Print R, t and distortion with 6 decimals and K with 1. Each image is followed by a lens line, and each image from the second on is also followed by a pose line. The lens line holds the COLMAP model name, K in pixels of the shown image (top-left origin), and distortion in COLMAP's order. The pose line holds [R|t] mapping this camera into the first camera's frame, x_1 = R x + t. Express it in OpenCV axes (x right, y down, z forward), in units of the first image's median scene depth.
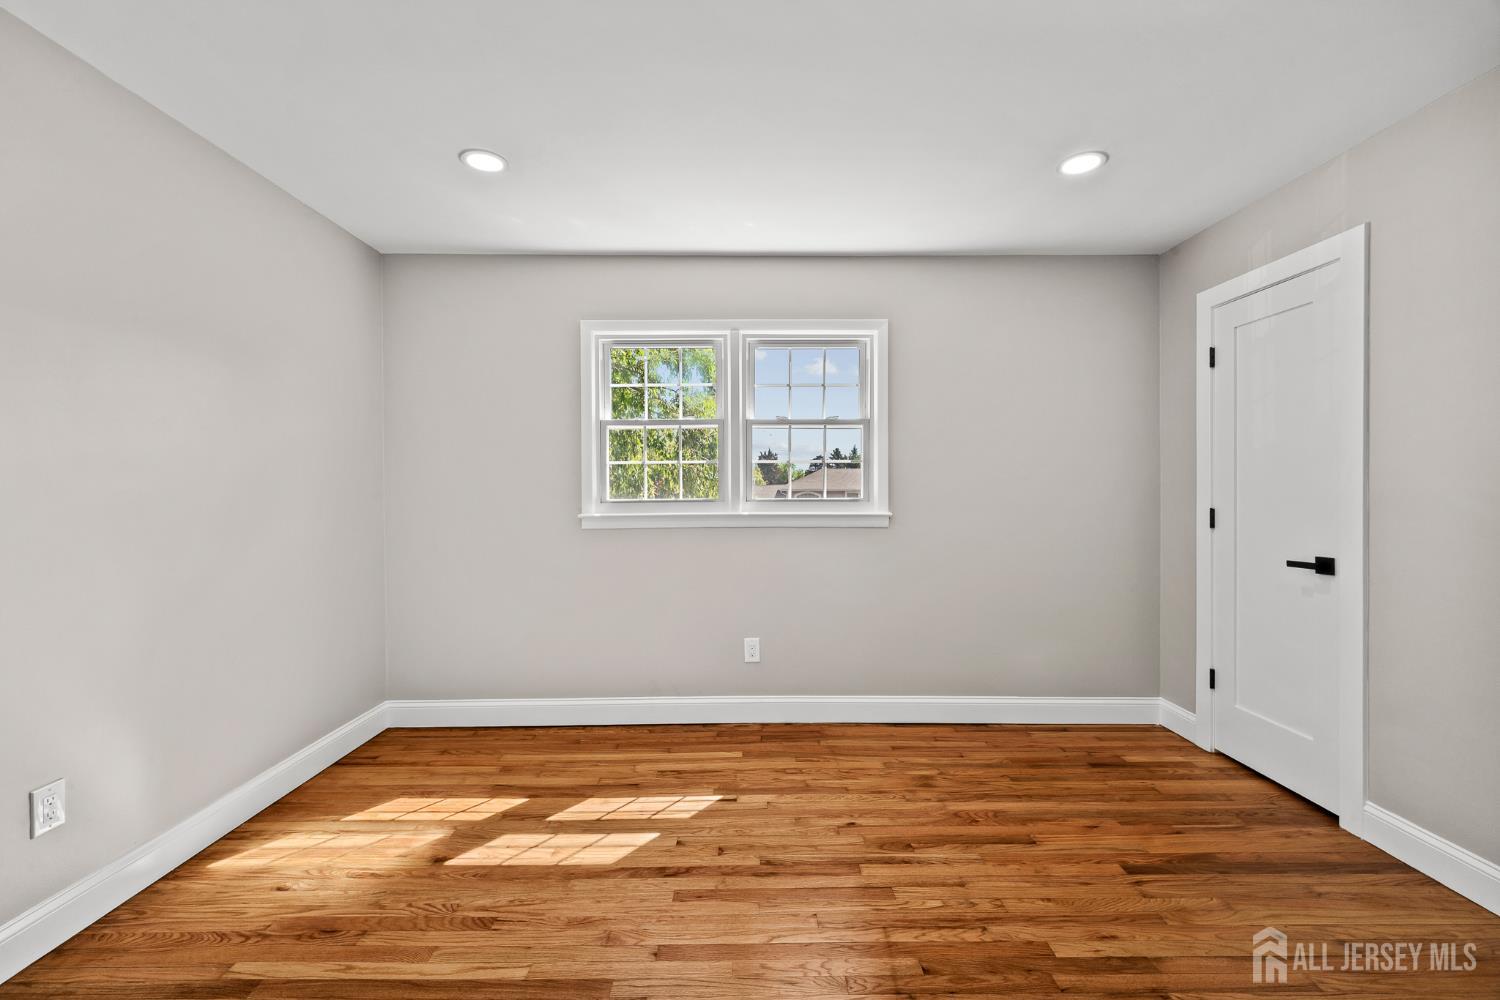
lens RADIAL K [[623.8, 0, 761.1], [0, 623.8, 489.6], [0, 0, 1]] dist [0.002435, -0.001560]
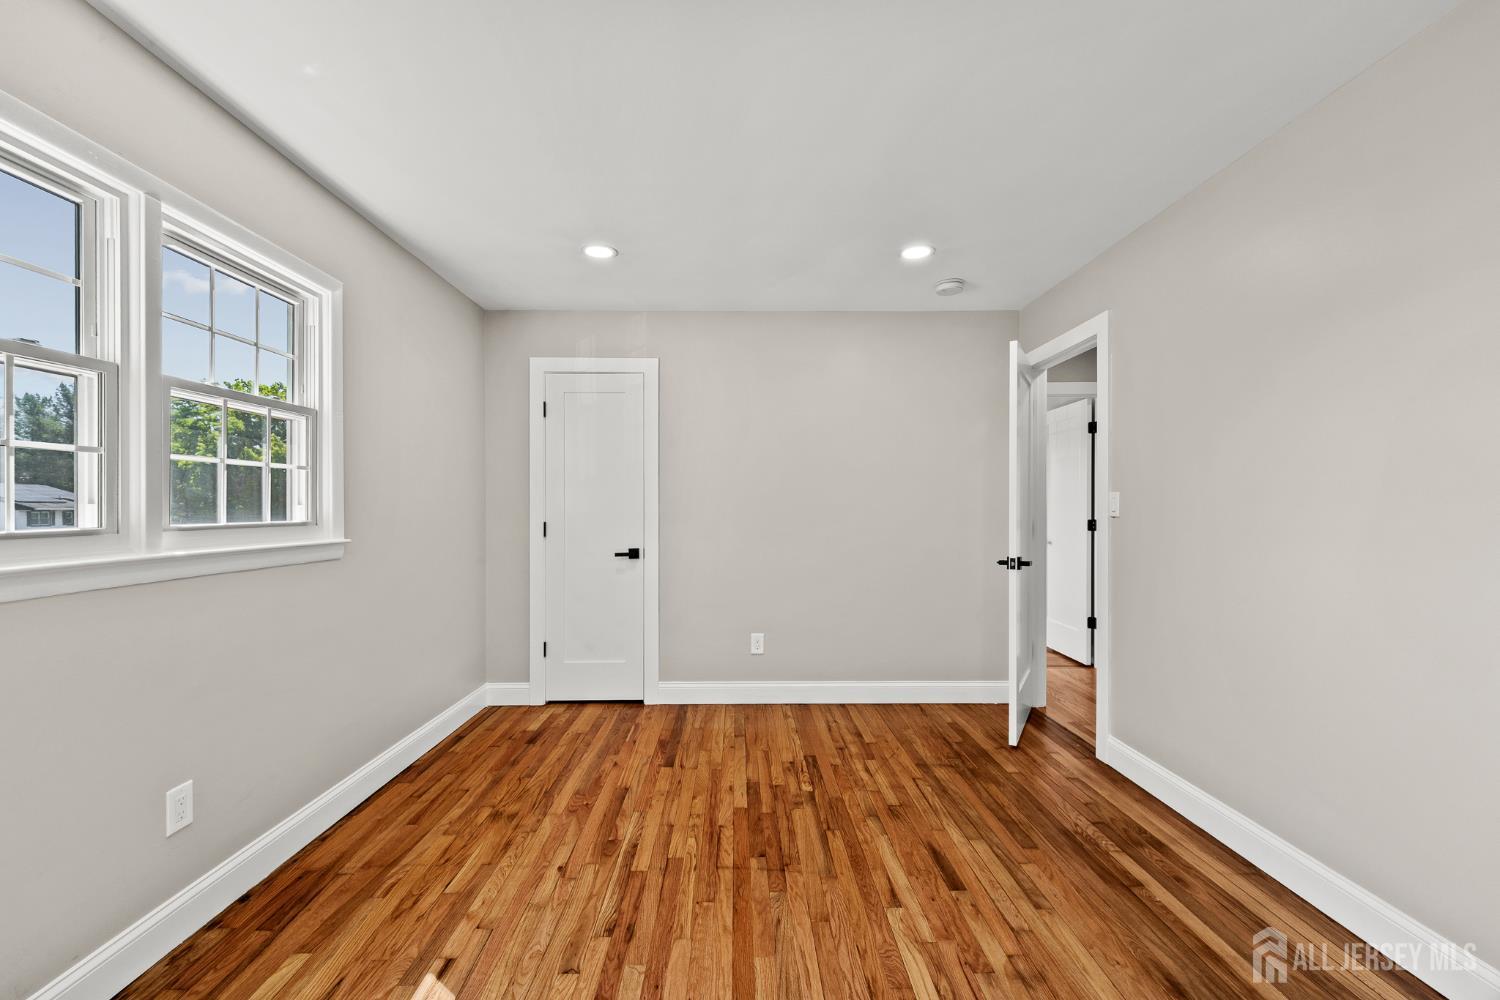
lens RADIAL K [[623.8, 0, 742.9], [0, 623.8, 510.8], [0, 0, 1]] dist [0.002435, -0.001560]
pose [[0.003781, -0.005294, 0.999979, -0.711494], [0.001514, 0.999985, 0.005289, -0.000826], [-0.999992, 0.001494, 0.003789, 0.660286]]
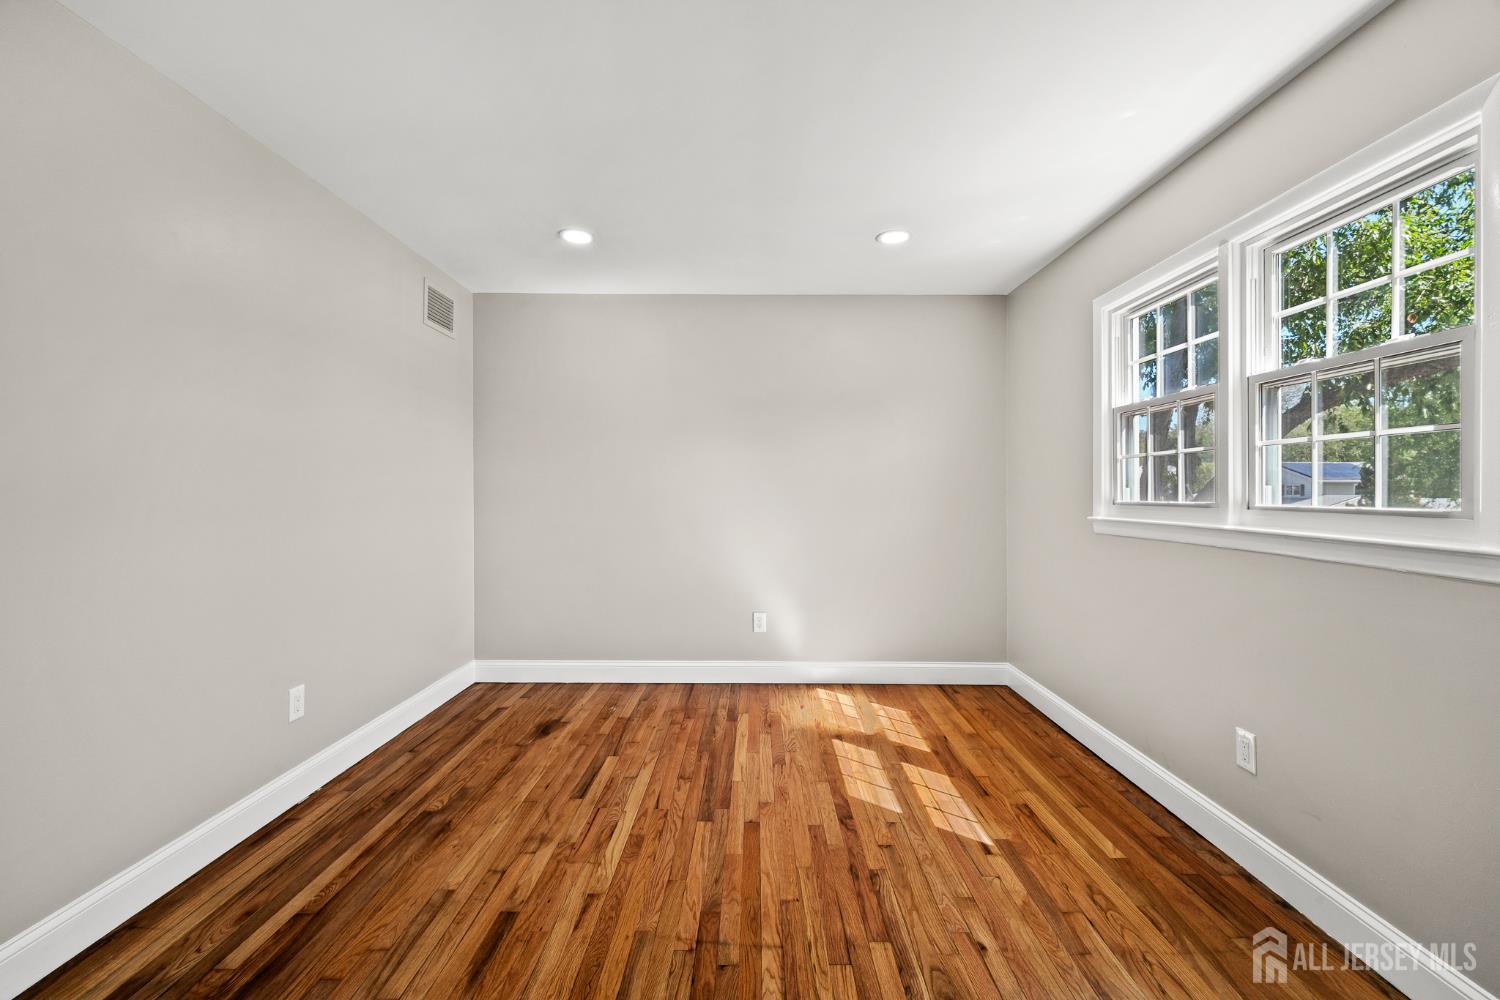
lens RADIAL K [[623.8, 0, 738.3], [0, 623.8, 486.9], [0, 0, 1]] dist [0.002435, -0.001560]
pose [[-0.043107, -0.000546, -0.999070, 0.805700], [-0.003898, 0.999992, -0.000379, 0.000155], [0.999063, 0.003878, -0.043108, 0.679569]]
